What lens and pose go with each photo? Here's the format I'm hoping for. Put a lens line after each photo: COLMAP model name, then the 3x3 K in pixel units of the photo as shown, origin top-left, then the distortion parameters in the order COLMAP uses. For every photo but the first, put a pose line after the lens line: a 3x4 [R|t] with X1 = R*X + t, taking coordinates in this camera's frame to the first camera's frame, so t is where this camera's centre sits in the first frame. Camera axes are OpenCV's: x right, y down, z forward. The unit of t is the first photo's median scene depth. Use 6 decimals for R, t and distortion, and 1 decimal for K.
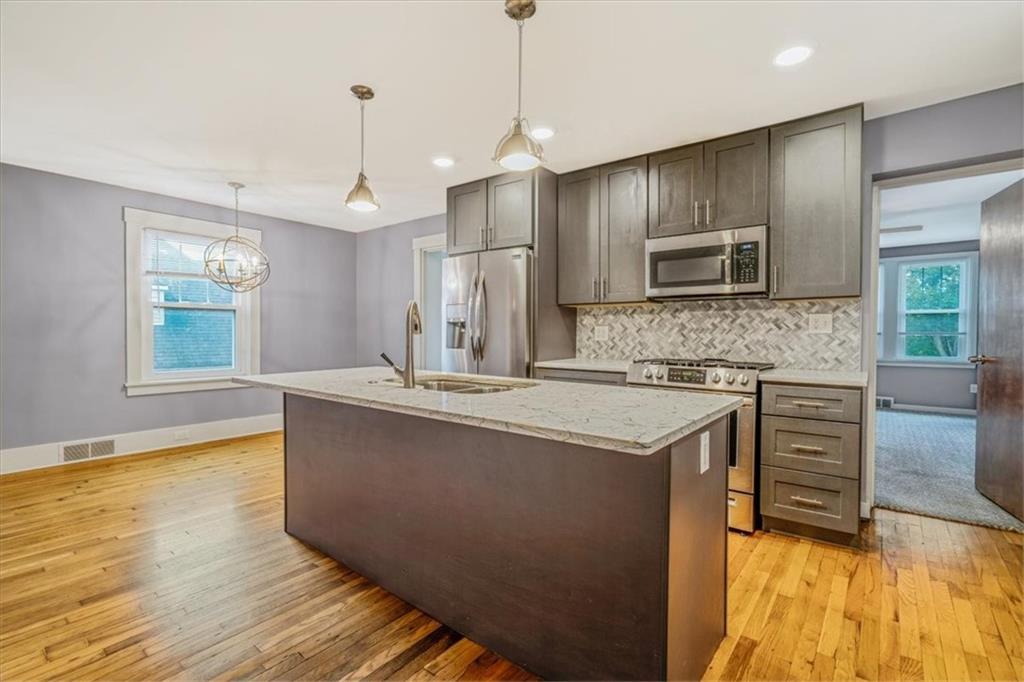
lens RADIAL K [[463.5, 0, 514.0], [0, 463.5, 341.5], [0, 0, 1]] dist [-0.002066, 0.001385]
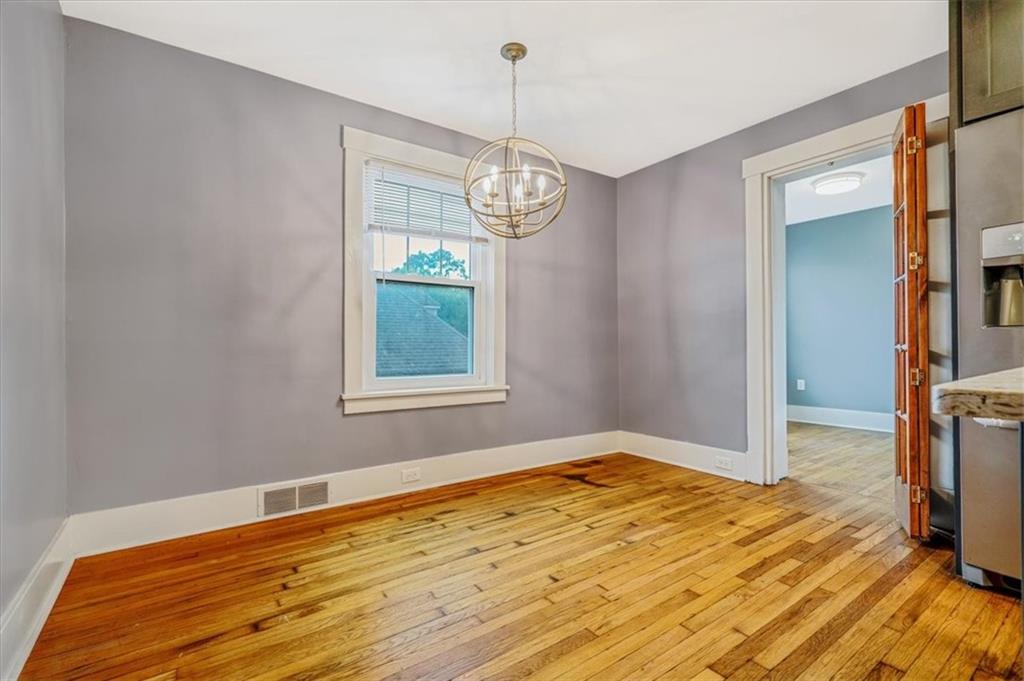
lens RADIAL K [[463.5, 0, 514.9], [0, 463.5, 340.8], [0, 0, 1]] dist [-0.002066, 0.001385]
pose [[0.960478, -0.013152, -0.278044, -0.587596], [0.004707, 0.999508, -0.031017, 0.050739], [0.278315, 0.028482, 0.960067, 0.610196]]
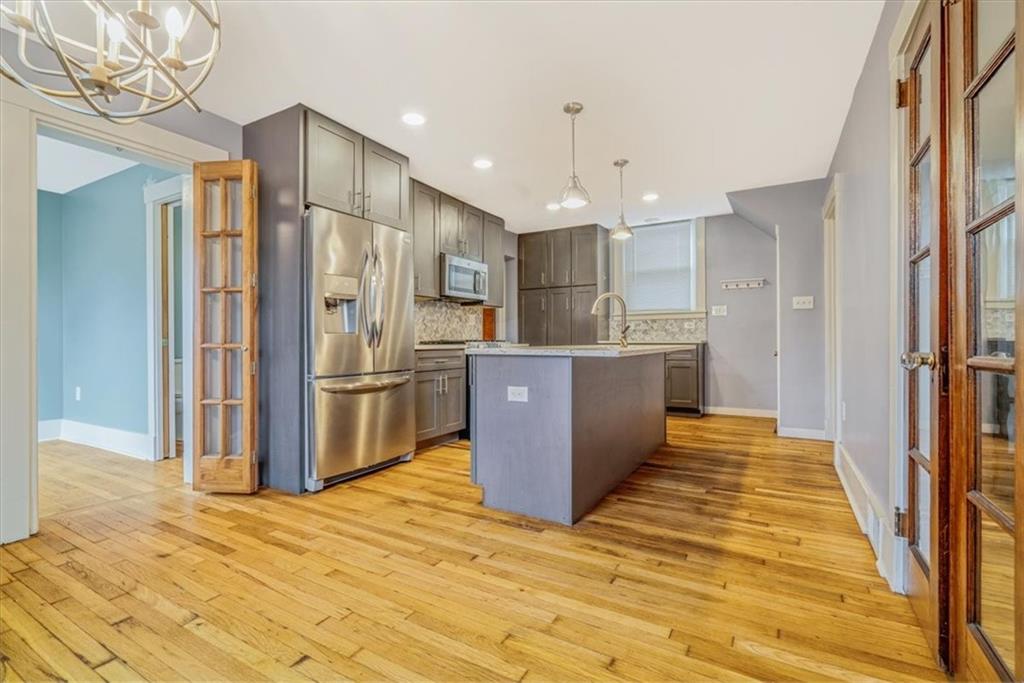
lens RADIAL K [[463.5, 0, 512.1], [0, 463.5, 340.2], [0, 0, 1]] dist [-0.002066, 0.001385]
pose [[-0.145289, -0.003024, 0.989385, -1.199027], [0.023347, 0.999706, 0.006484, 0.036541], [-0.989114, 0.024041, -0.145175, 1.085313]]
